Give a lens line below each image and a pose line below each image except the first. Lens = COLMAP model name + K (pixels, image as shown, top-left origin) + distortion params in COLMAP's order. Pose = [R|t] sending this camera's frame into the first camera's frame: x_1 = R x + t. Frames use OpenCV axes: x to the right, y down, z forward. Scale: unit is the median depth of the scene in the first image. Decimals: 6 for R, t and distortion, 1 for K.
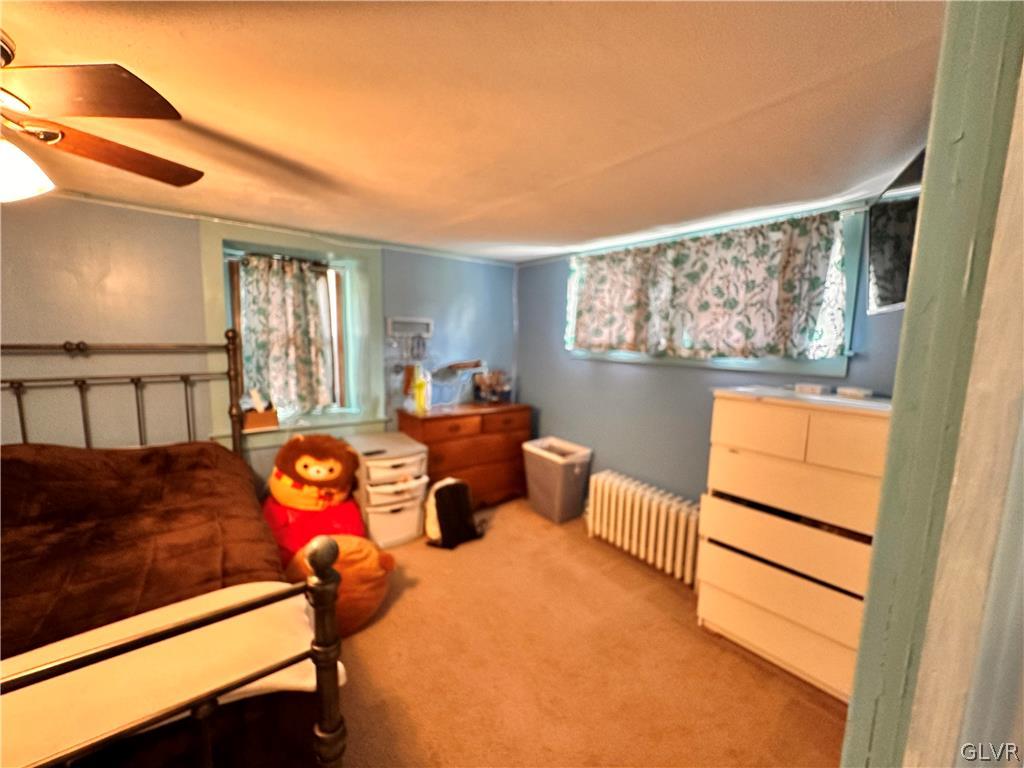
lens RADIAL K [[417.3, 0, 515.8], [0, 417.3, 386.3], [0, 0, 1]] dist [-0.009035, 0.003009]
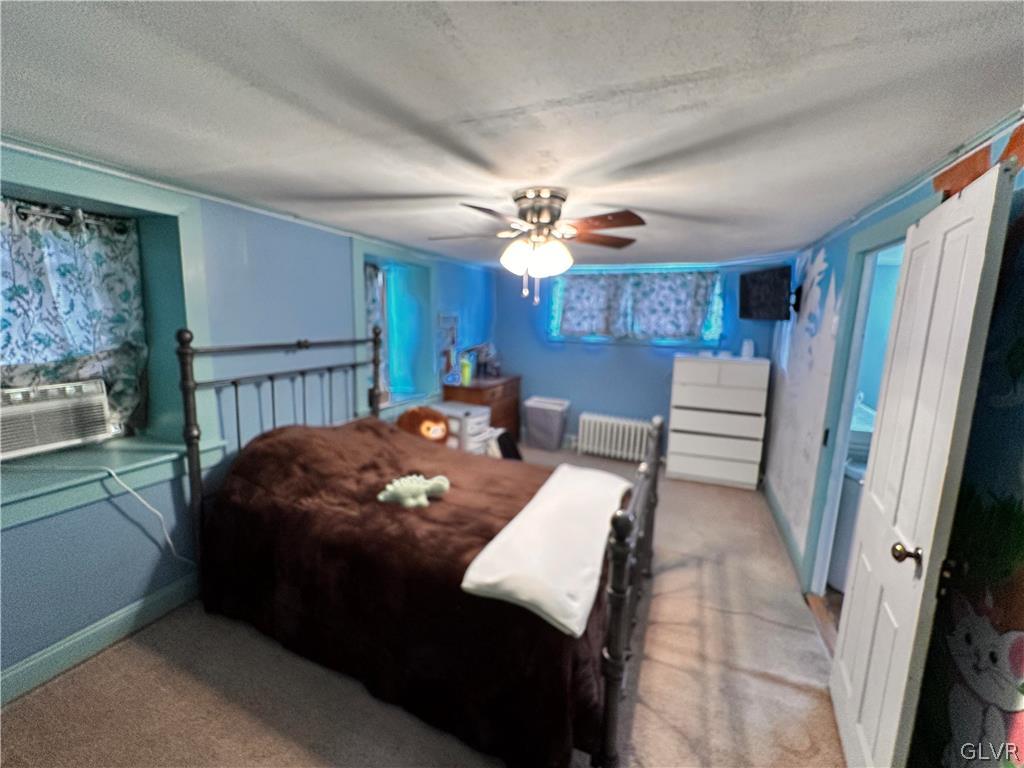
lens RADIAL K [[417.3, 0, 506.0], [0, 417.3, 382.6], [0, 0, 1]] dist [-0.009035, 0.003009]
pose [[0.880760, -0.074935, 0.467597, -0.961980], [0.054572, 0.996884, 0.056966, -0.017584], [-0.470409, -0.024656, 0.882104, -0.309773]]
